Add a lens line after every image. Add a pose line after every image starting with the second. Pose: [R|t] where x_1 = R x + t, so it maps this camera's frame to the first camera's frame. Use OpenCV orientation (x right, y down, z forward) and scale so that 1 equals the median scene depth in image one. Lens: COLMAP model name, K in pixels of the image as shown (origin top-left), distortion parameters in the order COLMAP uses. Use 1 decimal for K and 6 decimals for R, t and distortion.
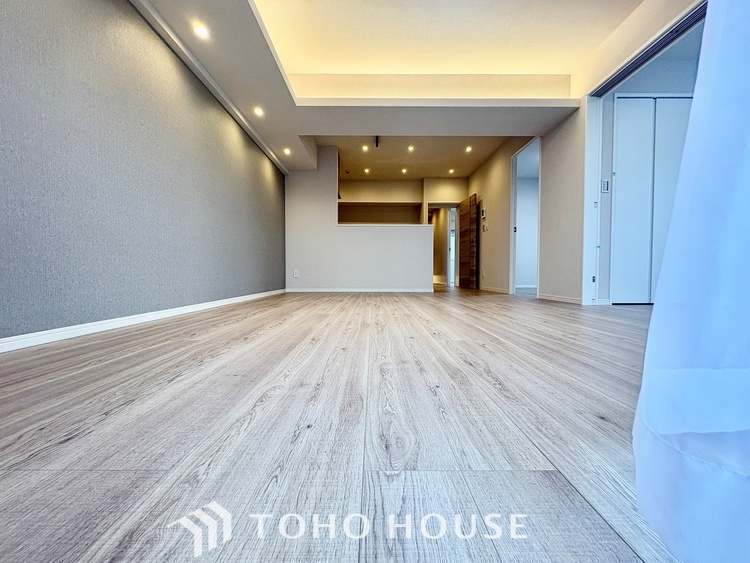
lens RADIAL K [[299.4, 0, 373.6], [0, 299.4, 282.0], [0, 0, 1]] dist [0.000013, 0.000000]
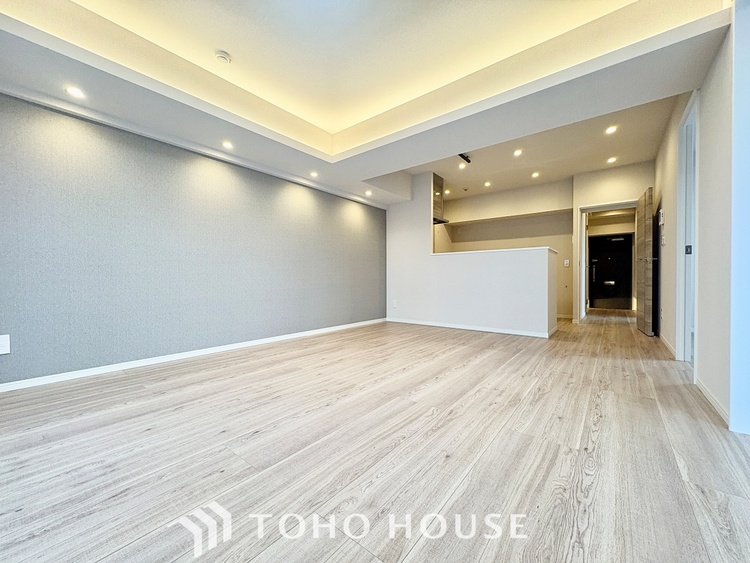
lens RADIAL K [[299.4, 0, 373.9], [0, 299.4, 279.2], [0, 0, 1]] dist [0.000013, 0.000000]
pose [[0.778990, -0.004010, -0.627023, 0.350476], [-0.014369, 0.999603, -0.024245, -0.092197], [0.626872, 0.027896, 0.778623, 0.165389]]
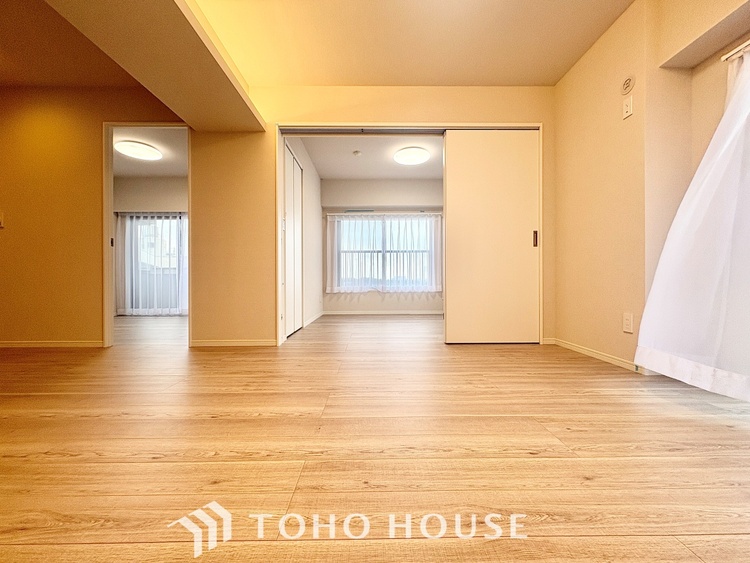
lens RADIAL K [[299.4, 0, 373.5], [0, 299.4, 282.6], [0, 0, 1]] dist [0.000013, 0.000000]
pose [[-0.005770, -0.005341, 0.999969, -0.151369], [0.033951, 0.999408, 0.005534, -0.073832], [-0.999407, 0.033982, -0.005585, 0.445317]]
